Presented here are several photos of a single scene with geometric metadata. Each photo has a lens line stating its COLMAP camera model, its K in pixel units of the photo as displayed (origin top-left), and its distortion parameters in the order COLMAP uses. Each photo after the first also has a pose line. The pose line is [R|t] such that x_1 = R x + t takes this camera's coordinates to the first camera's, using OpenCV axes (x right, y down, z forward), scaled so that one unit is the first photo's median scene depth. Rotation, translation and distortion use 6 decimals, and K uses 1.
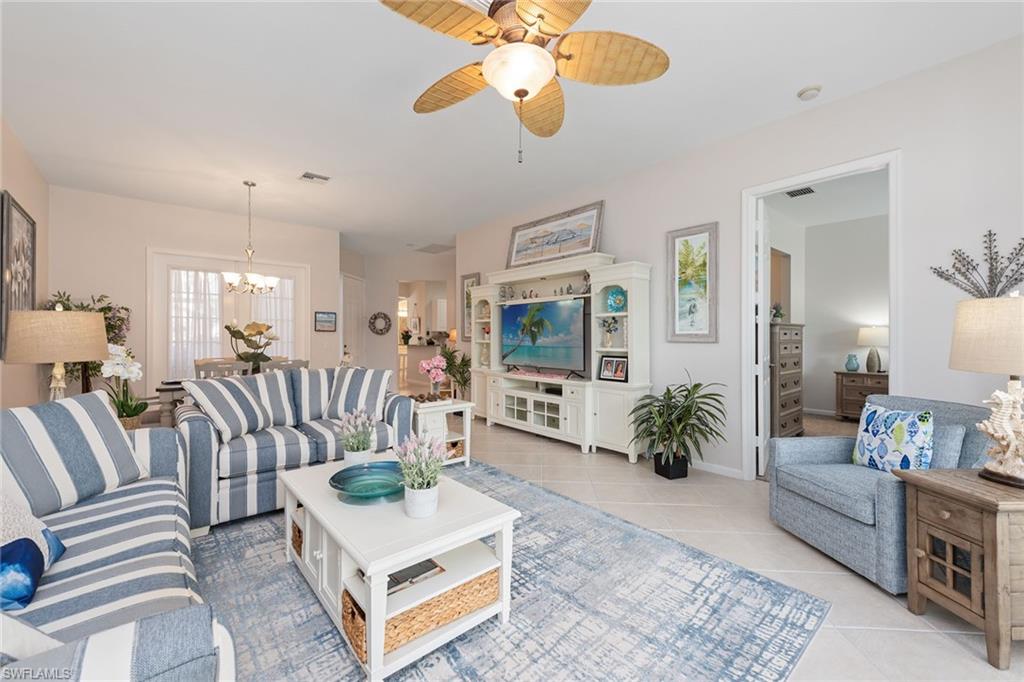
lens RADIAL K [[408.7, 0, 506.5], [0, 408.7, 338.7], [0, 0, 1]] dist [0.003714, 0.000156]
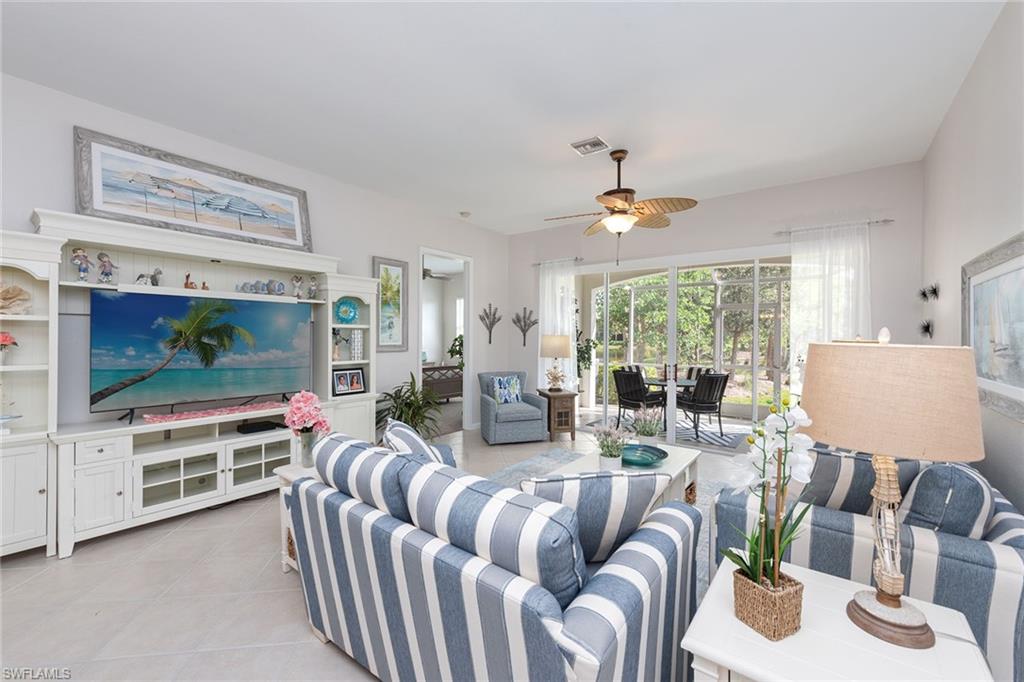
lens RADIAL K [[423.2, 0, 509.6], [0, 423.2, 344.6], [0, 0, 1]] dist [0.002008, 0.000357]
pose [[-0.220105, -0.023260, 0.975199, -0.783153], [-0.001521, 0.999723, 0.023501, -0.038725], [-0.975475, 0.003690, -0.220080, 0.823618]]
